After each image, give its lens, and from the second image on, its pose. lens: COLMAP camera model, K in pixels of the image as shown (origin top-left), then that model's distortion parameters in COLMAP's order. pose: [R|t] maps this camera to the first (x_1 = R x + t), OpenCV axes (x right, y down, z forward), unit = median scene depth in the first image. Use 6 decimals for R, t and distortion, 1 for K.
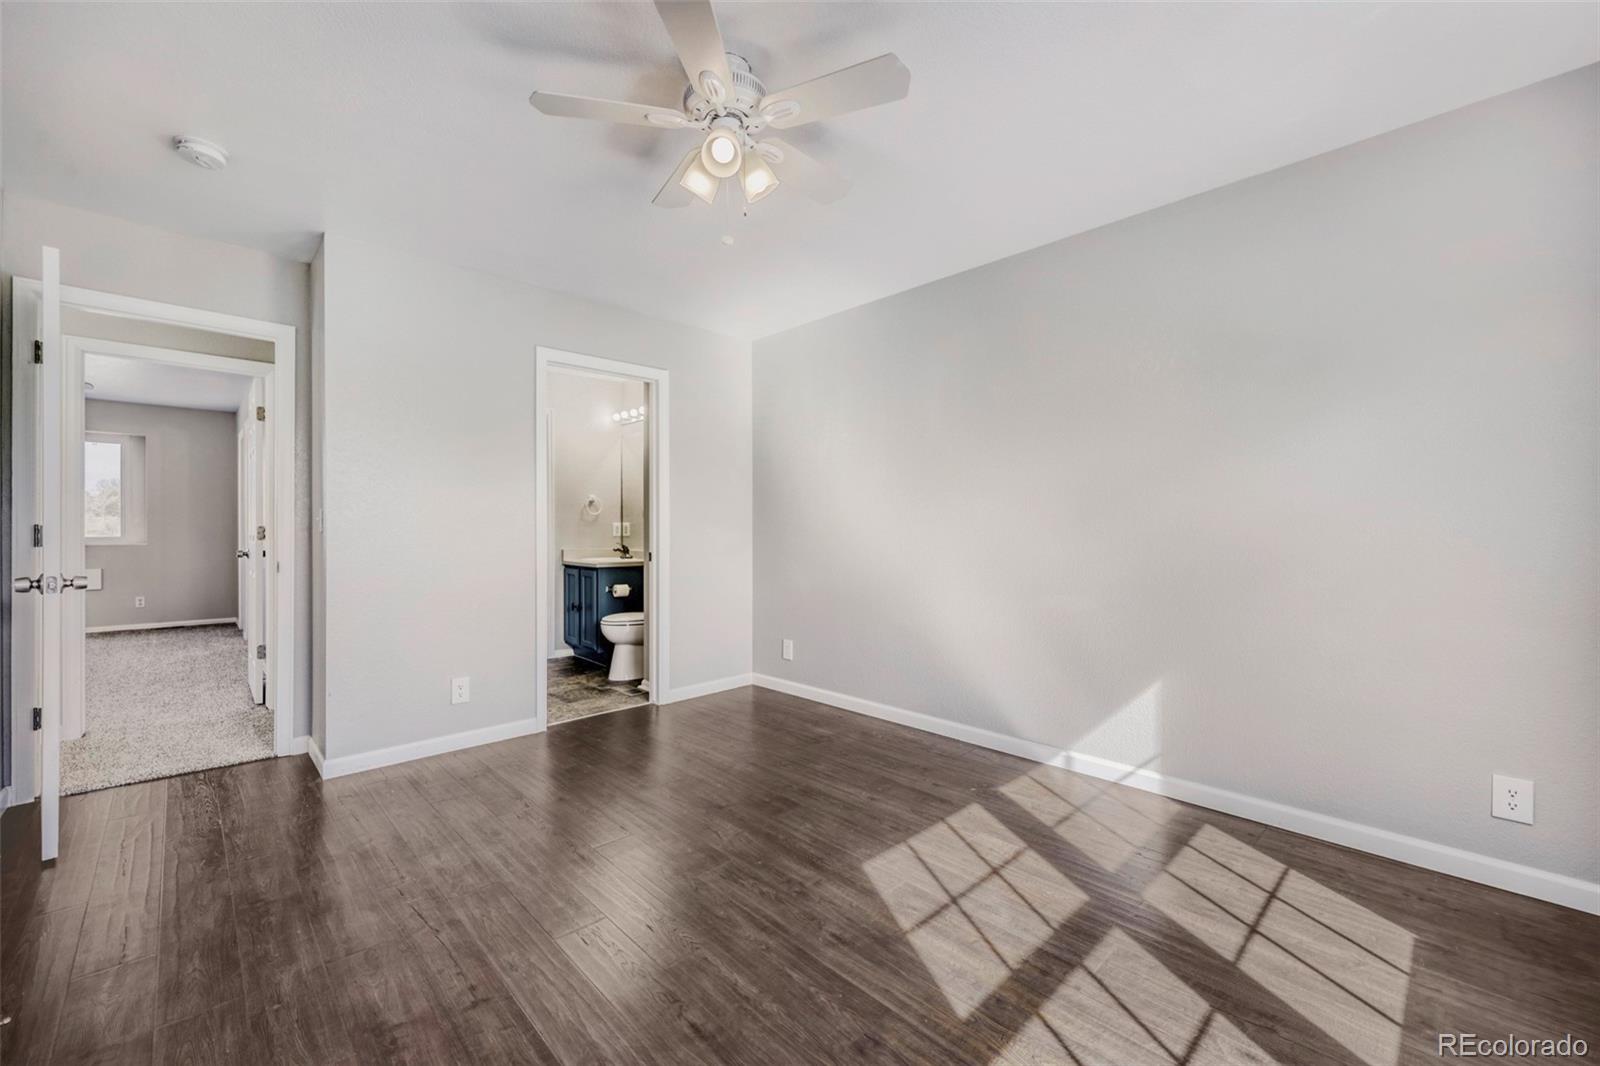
lens RADIAL K [[651.4, 0, 799.7], [0, 651.4, 522.6], [0, 0, 1]] dist [0.000026, 0.000434]
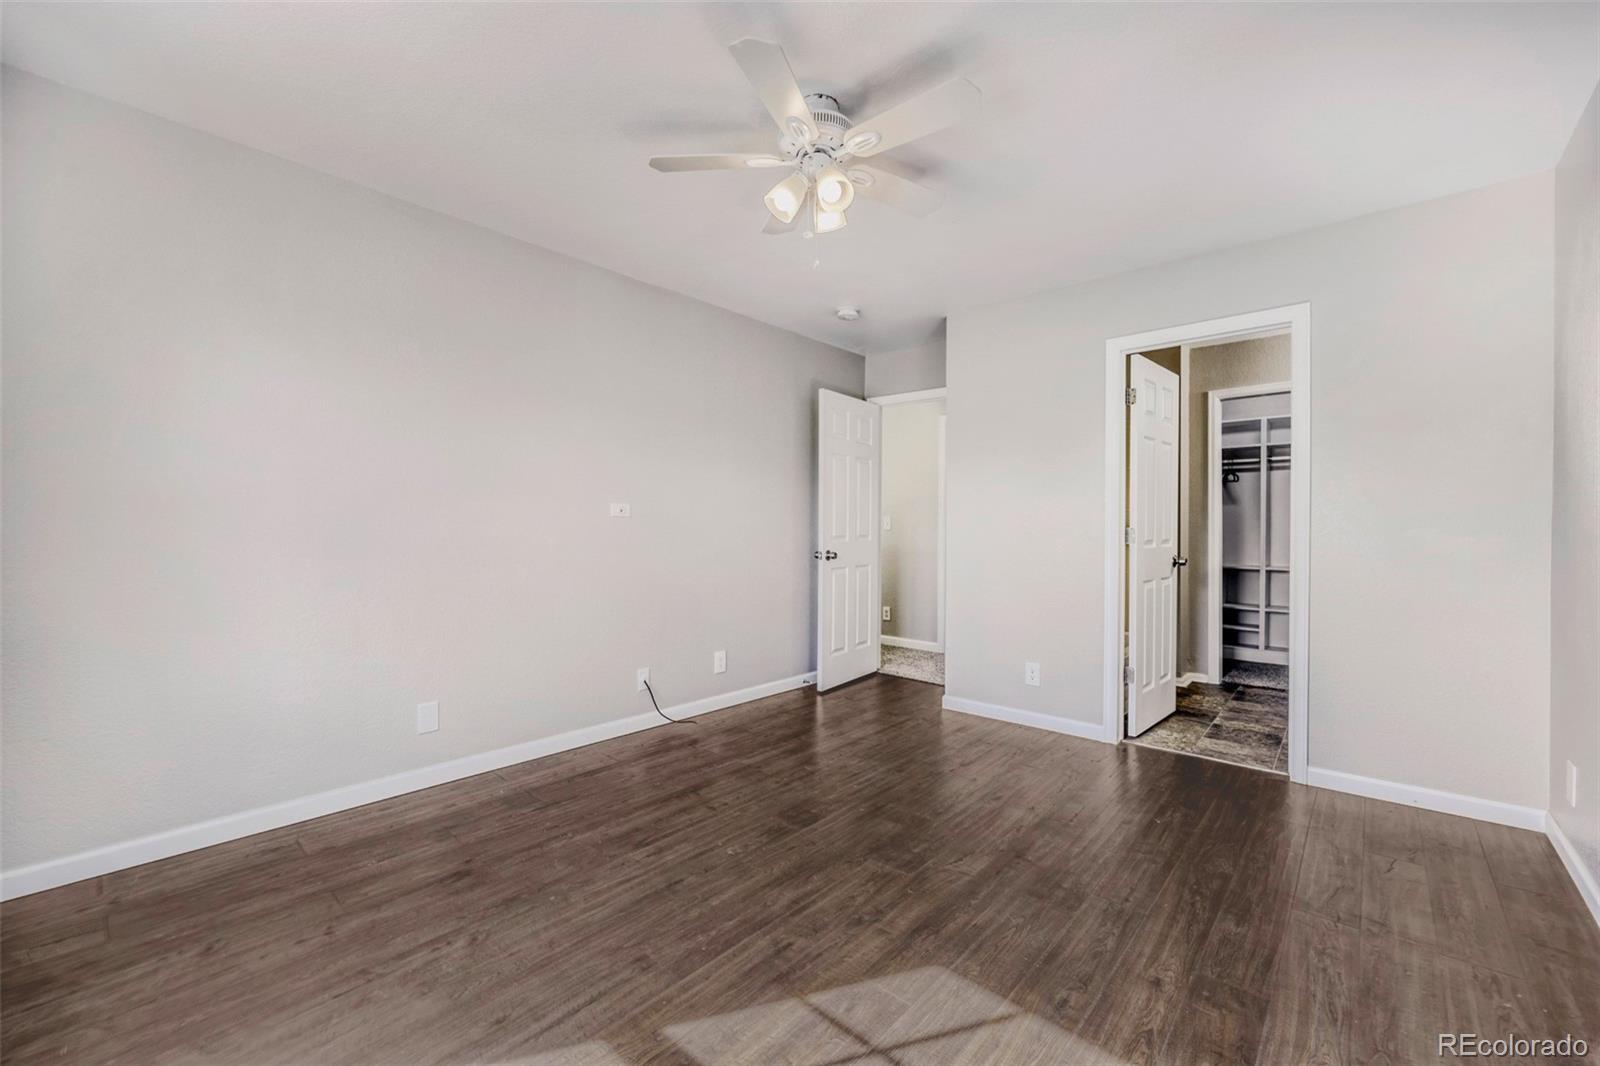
lens RADIAL K [[651.4, 0, 808.1], [0, 651.4, 529.6], [0, 0, 1]] dist [0.000026, 0.000434]
pose [[0.092108, 0.013884, -0.995652, 0.958829], [-0.004966, 0.999897, 0.013484, -0.009020], [0.995737, 0.003702, 0.092168, 0.868089]]
